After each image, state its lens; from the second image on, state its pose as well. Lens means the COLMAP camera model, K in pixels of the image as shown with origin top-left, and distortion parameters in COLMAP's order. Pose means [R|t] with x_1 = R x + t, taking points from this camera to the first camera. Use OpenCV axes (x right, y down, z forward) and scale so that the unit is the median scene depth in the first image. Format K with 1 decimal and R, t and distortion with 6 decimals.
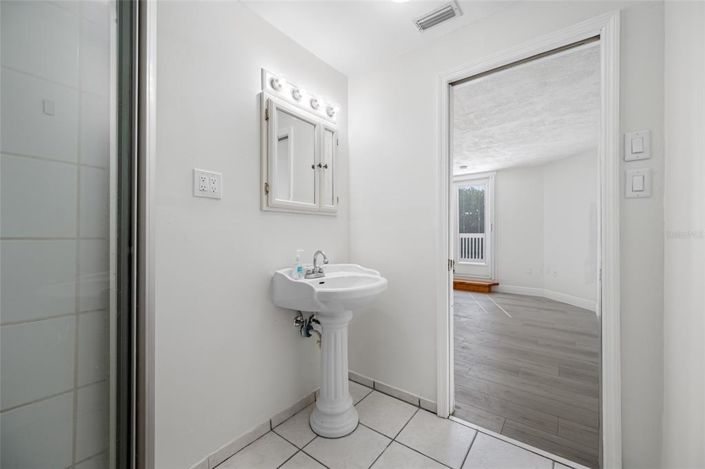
lens RADIAL K [[276.1, 0, 353.9], [0, 276.1, 231.8], [0, 0, 1]] dist [-0.002176, -0.000256]
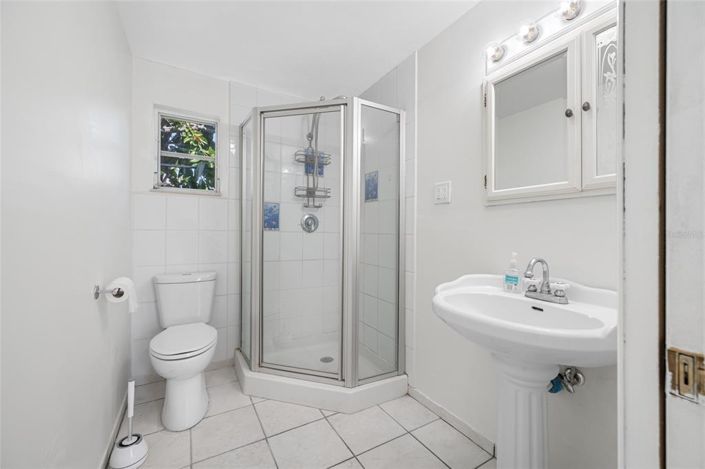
lens RADIAL K [[276.1, 0, 353.9], [0, 276.1, 231.8], [0, 0, 1]] dist [-0.002176, -0.000256]
pose [[-0.375245, -0.006597, -0.926902, 0.645856], [0.002978, 0.999961, -0.008322, 0.013582], [0.926921, -0.005883, -0.375211, 0.880041]]
